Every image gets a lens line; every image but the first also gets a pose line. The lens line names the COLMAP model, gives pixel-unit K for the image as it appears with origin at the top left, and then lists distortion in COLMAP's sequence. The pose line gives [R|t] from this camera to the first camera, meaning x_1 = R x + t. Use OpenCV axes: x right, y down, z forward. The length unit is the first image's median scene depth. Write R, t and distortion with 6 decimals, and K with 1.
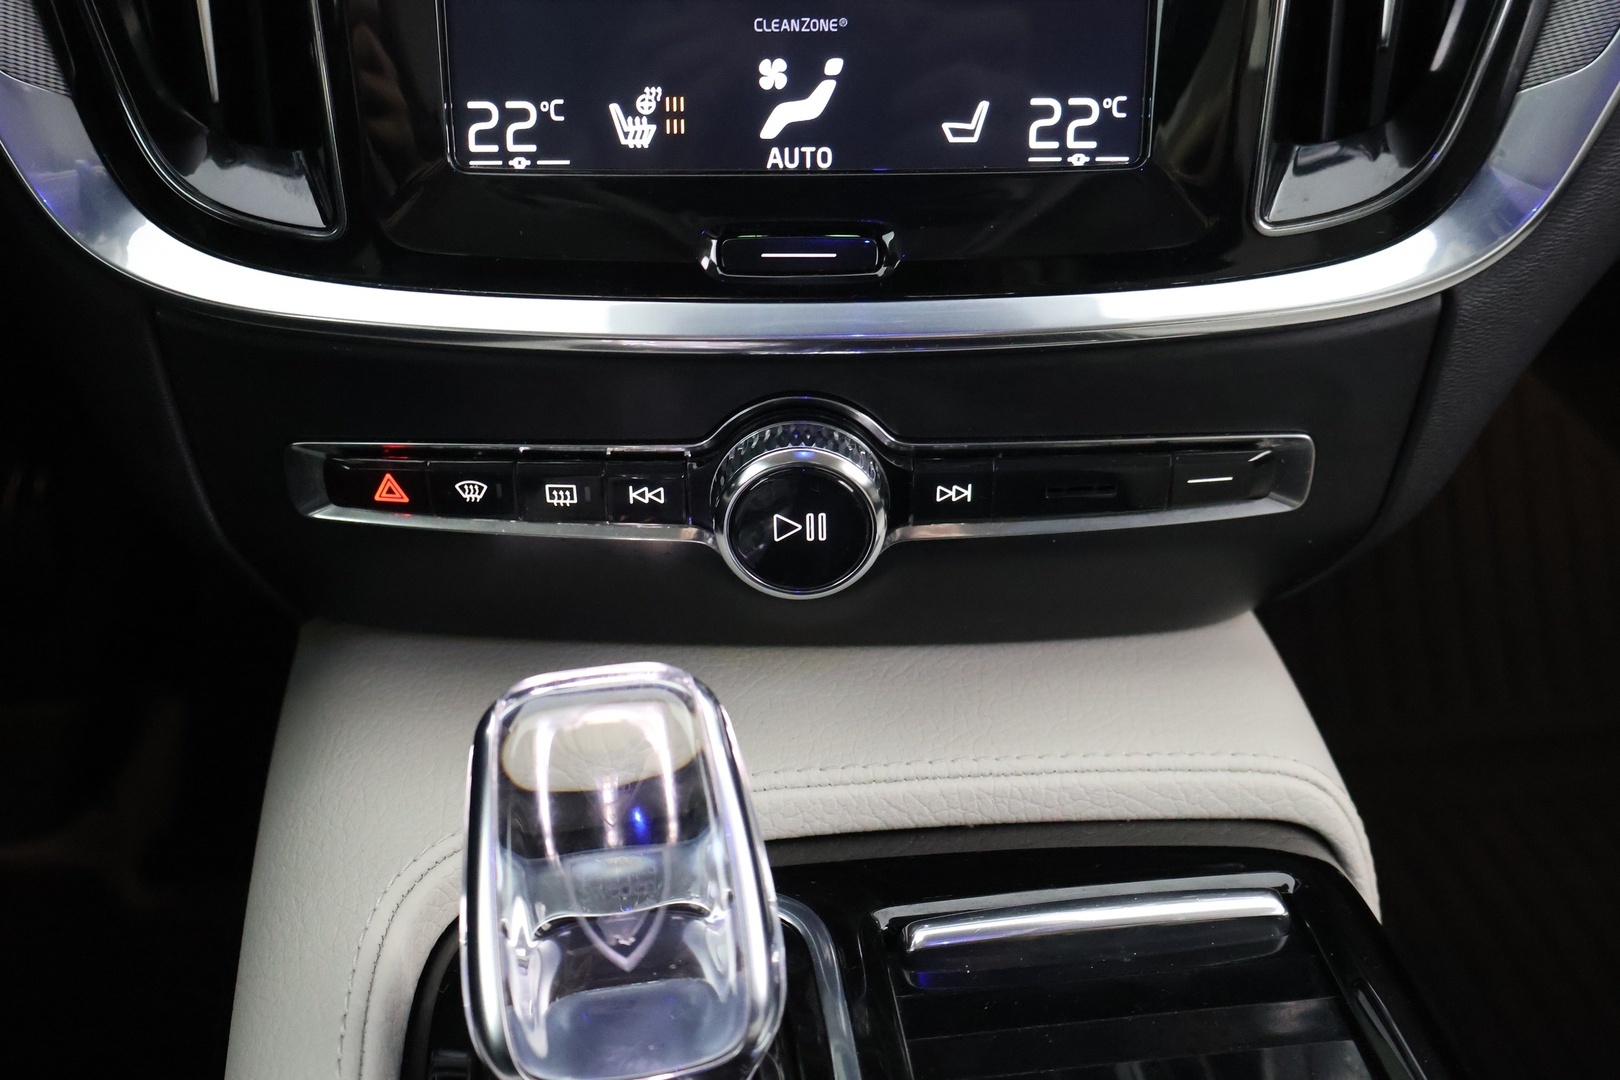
lens RADIAL K [[1662.3, 0, 826.0], [0, 1662.3, 545.7], [0, 0, 1]] dist [-0.024793, 0.000000]
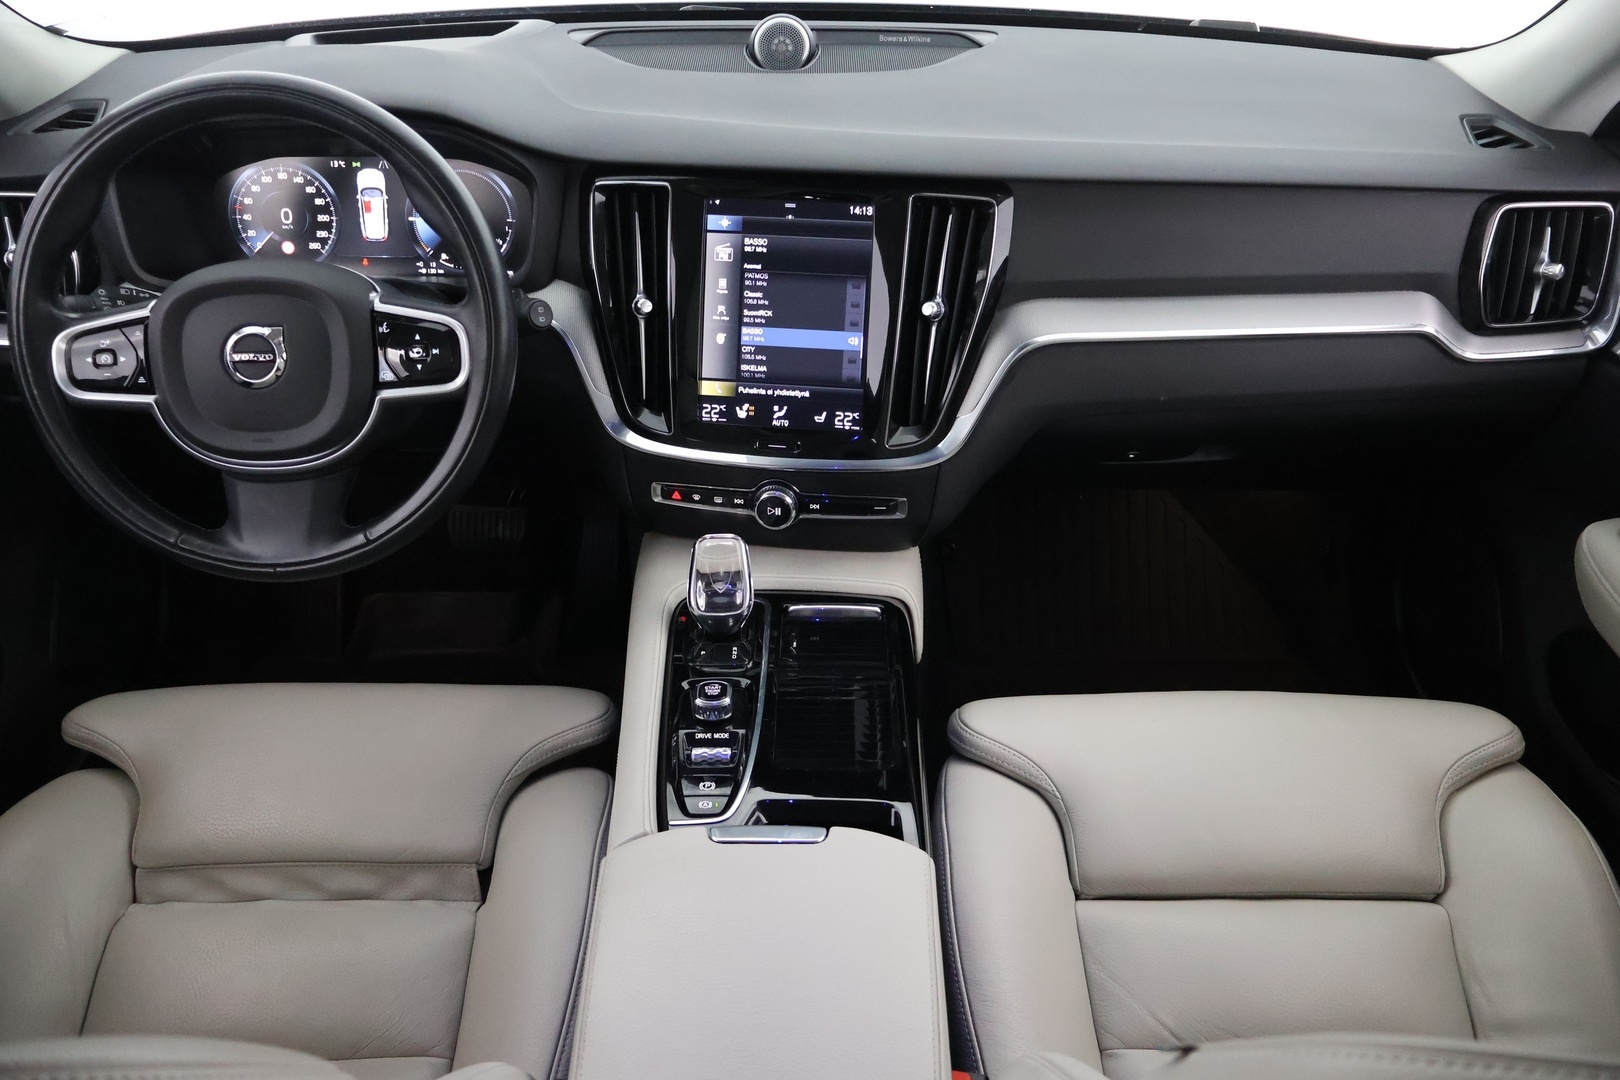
lens RADIAL K [[1330.1, 0, 824.7], [0, 1330.1, 521.1], [0, 0, 1]] dist [-0.025808, 0.000234]
pose [[0.991514, 0.072153, -0.108135, 0.473589], [-0.078638, 0.995275, -0.056954, 0.193814], [0.103514, 0.064975, 0.992503, -2.289151]]
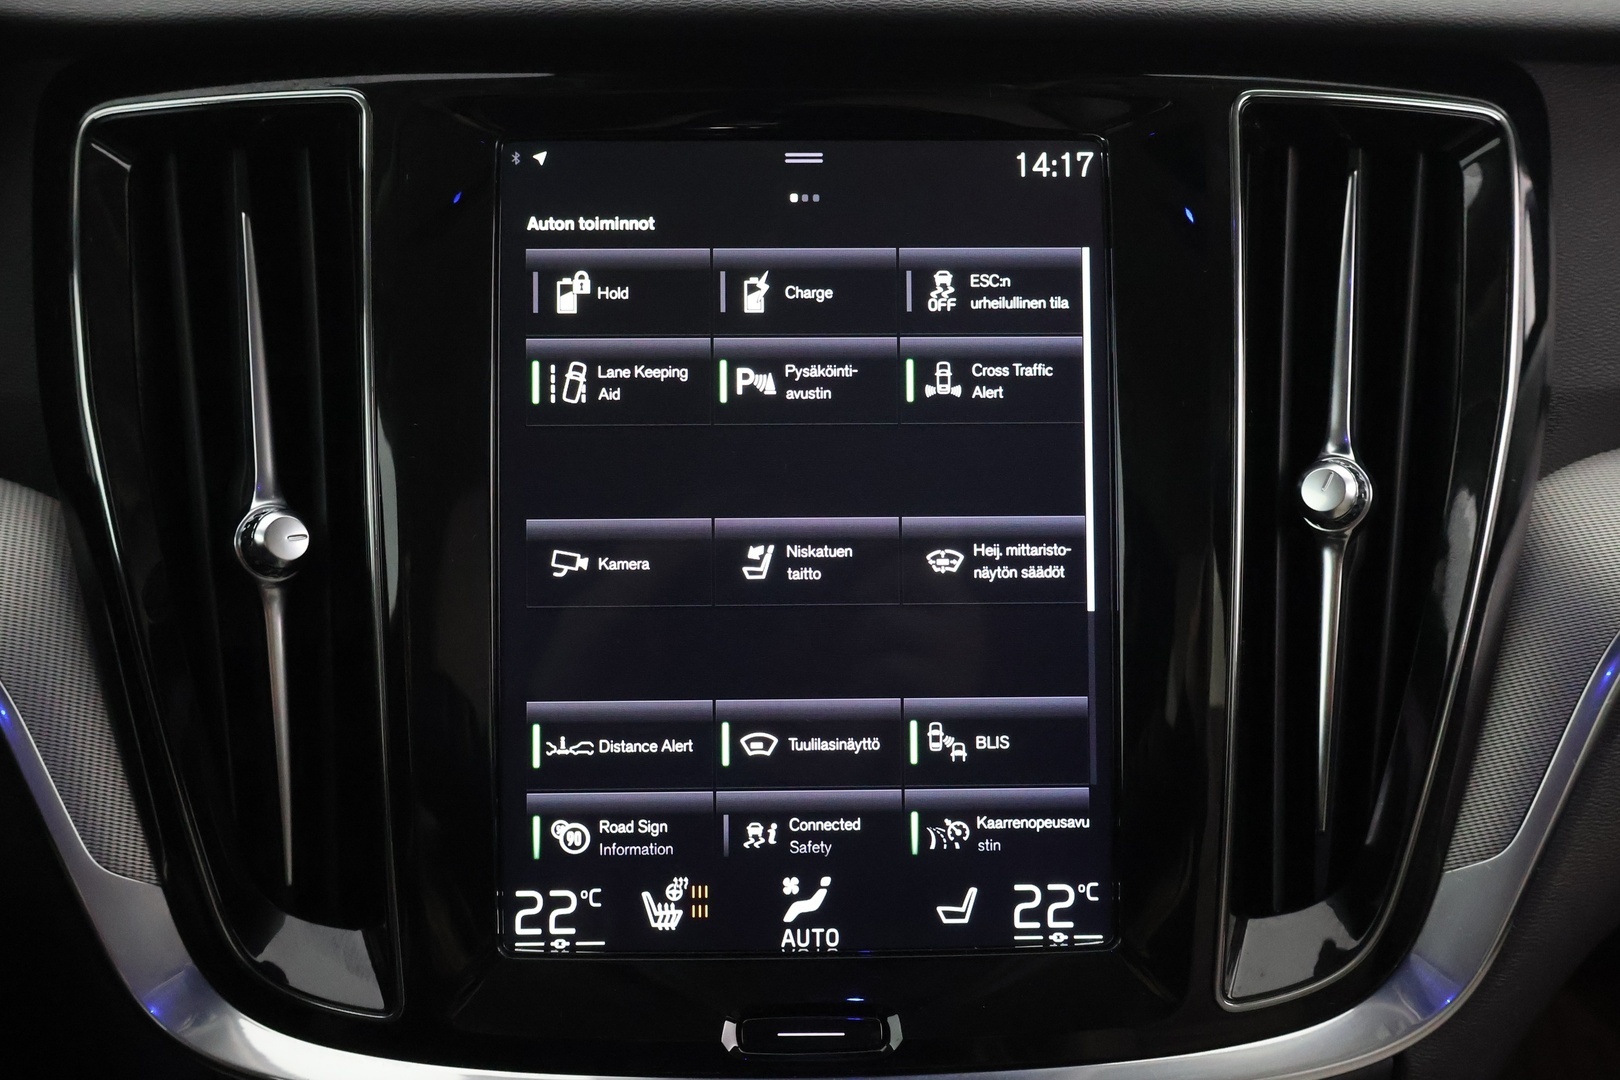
lens RADIAL K [[1803.9, 0, 805.6], [0, 1803.9, 523.3], [0, 0, 1]] dist [-0.028201, 0.000000]
pose [[0.999833, -0.002850, 0.018068, -0.040500], [0.007532, 0.964300, -0.264704, -0.182354], [-0.016669, 0.264795, 0.964161, -0.248393]]
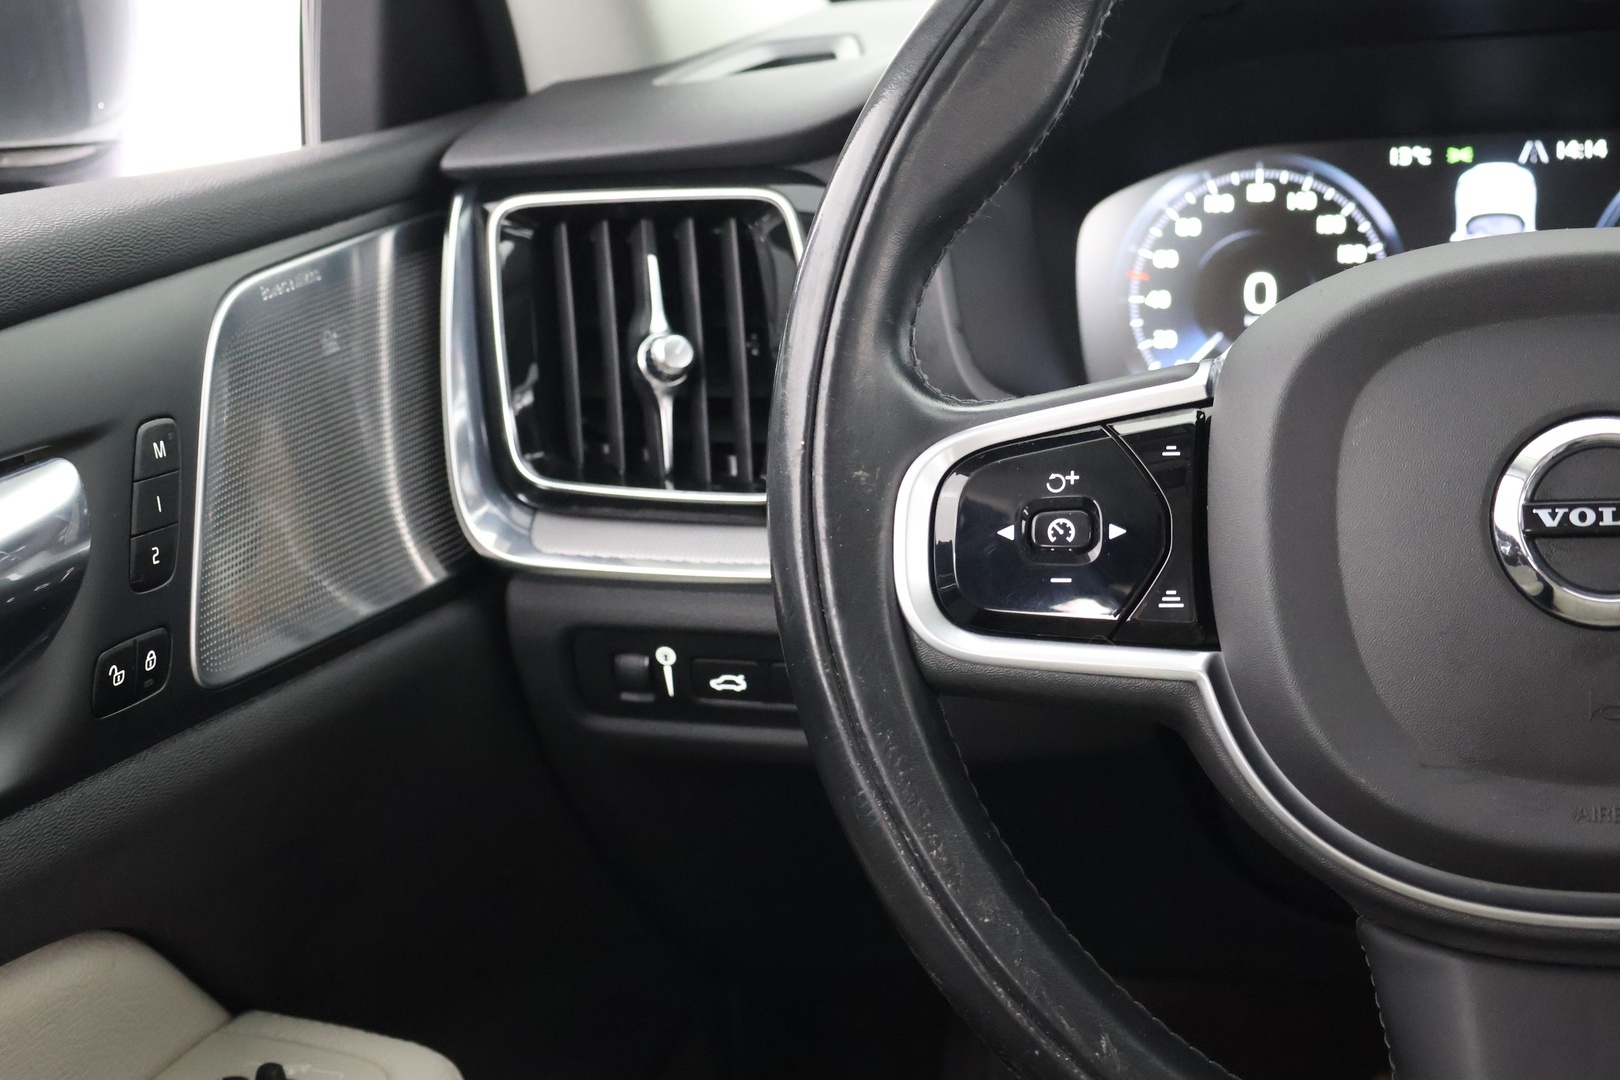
lens RADIAL K [[2050.0, 0, 822.7], [0, 2050.0, 529.4], [0, 0, 1]] dist [0.001193, 0.000000]
pose [[0.921221, 0.033997, -0.387552, -1.038740], [-0.157877, 0.943130, -0.292543, 0.230501], [0.355567, 0.330682, 0.874198, -0.883852]]
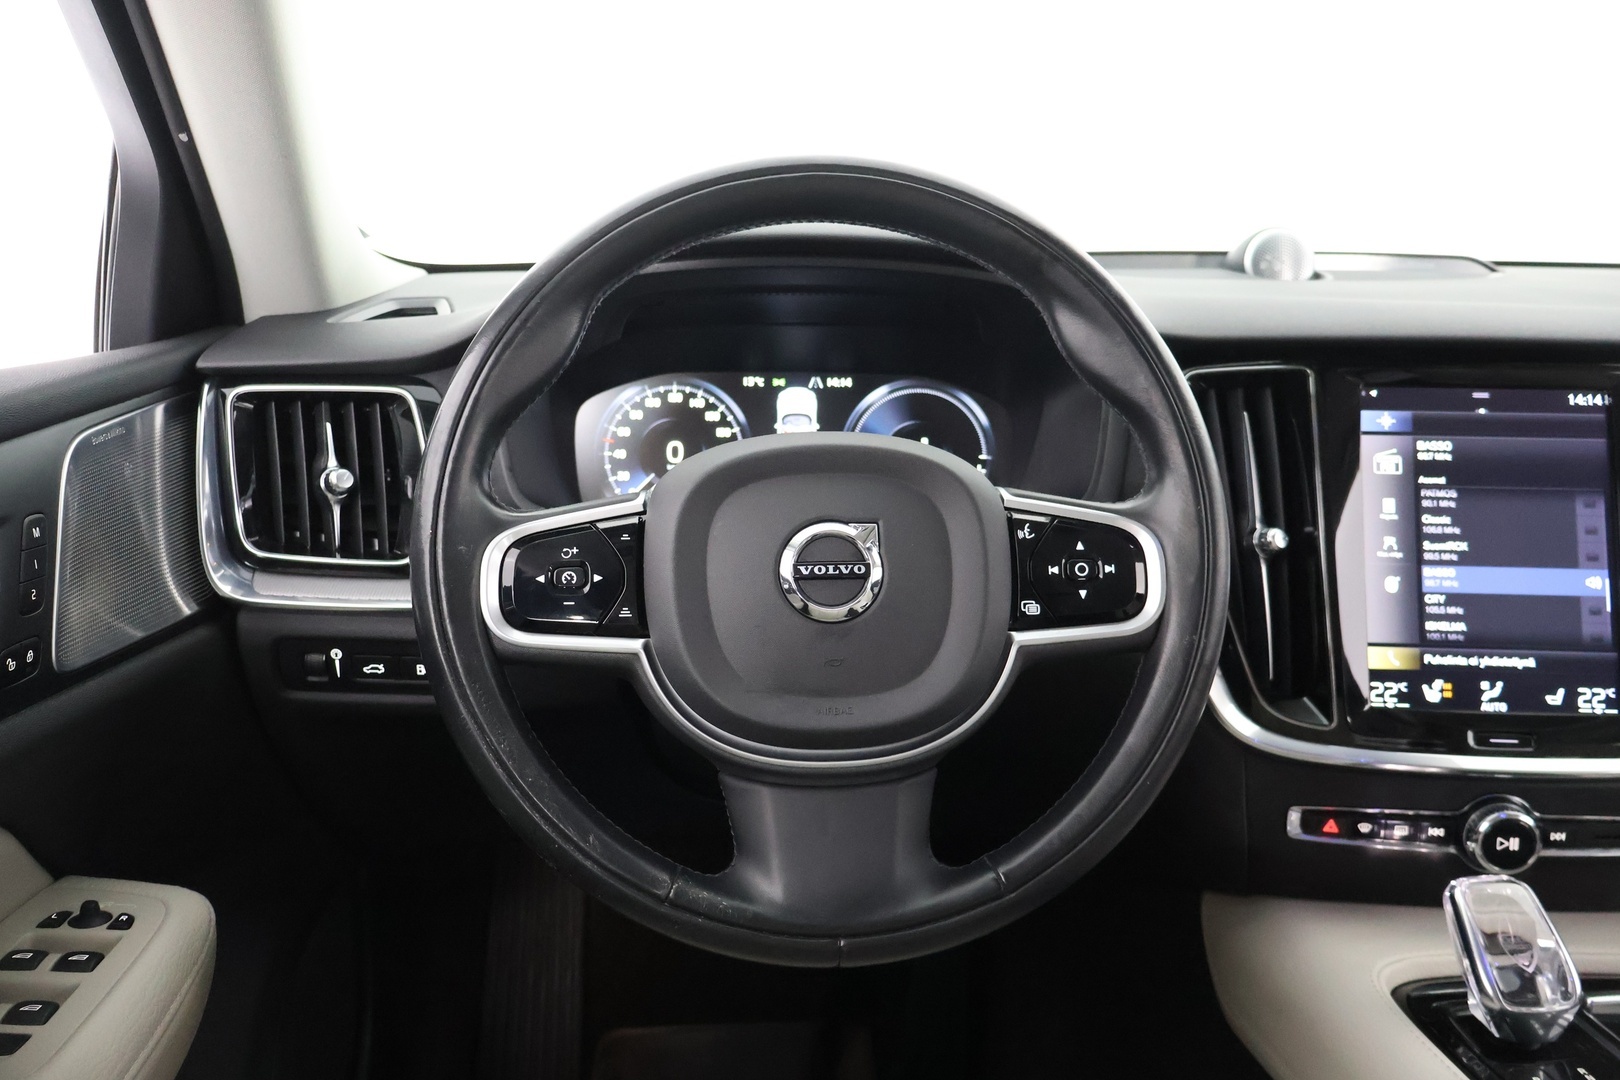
lens RADIAL K [[1330.1, 0, 813.9], [0, 1330.1, 538.8], [0, 0, 1]] dist [-0.025808, 0.000234]
pose [[0.995326, 0.025471, -0.093155, -0.945827], [-0.057664, 0.930512, -0.361693, 0.365740], [0.077469, 0.365374, 0.927631, -1.227696]]
